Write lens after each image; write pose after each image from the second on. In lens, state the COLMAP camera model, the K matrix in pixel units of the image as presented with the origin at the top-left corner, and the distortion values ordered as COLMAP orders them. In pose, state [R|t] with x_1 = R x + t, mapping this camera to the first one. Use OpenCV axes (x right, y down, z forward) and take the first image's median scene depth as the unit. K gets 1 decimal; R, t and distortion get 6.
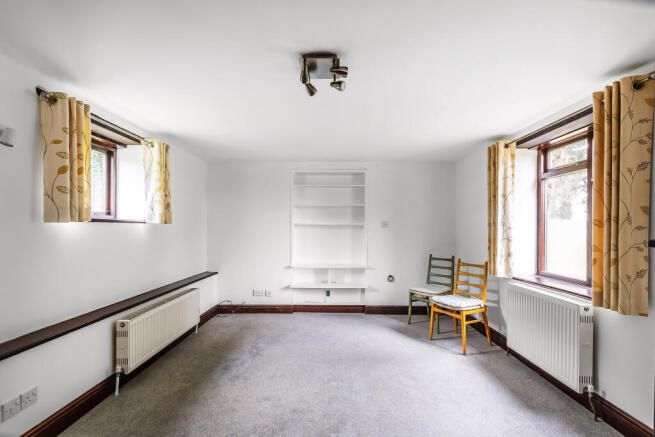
lens RADIAL K [[286.9, 0, 327.4], [0, 286.9, 230.3], [0, 0, 1]] dist [-0.000382, -0.000034]
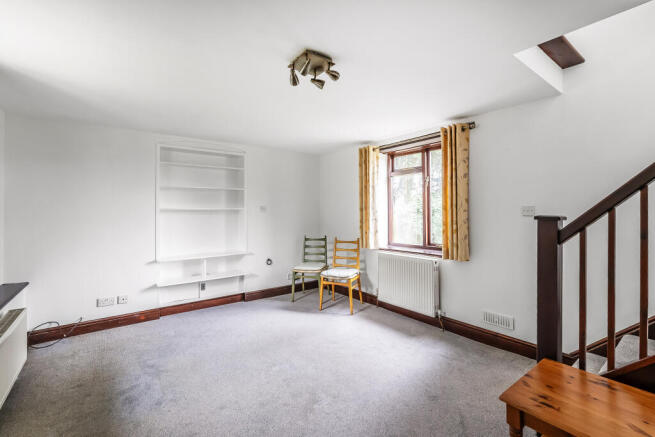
lens RADIAL K [[294.3, 0, 328.5], [0, 294.3, 210.9], [0, 0, 1]] dist [0.000560, 0.000080]
pose [[0.789928, -0.007507, 0.613153, -0.346909], [0.015945, 0.999838, -0.008301, -0.002950], [-0.612992, 0.016334, 0.789920, 0.051314]]
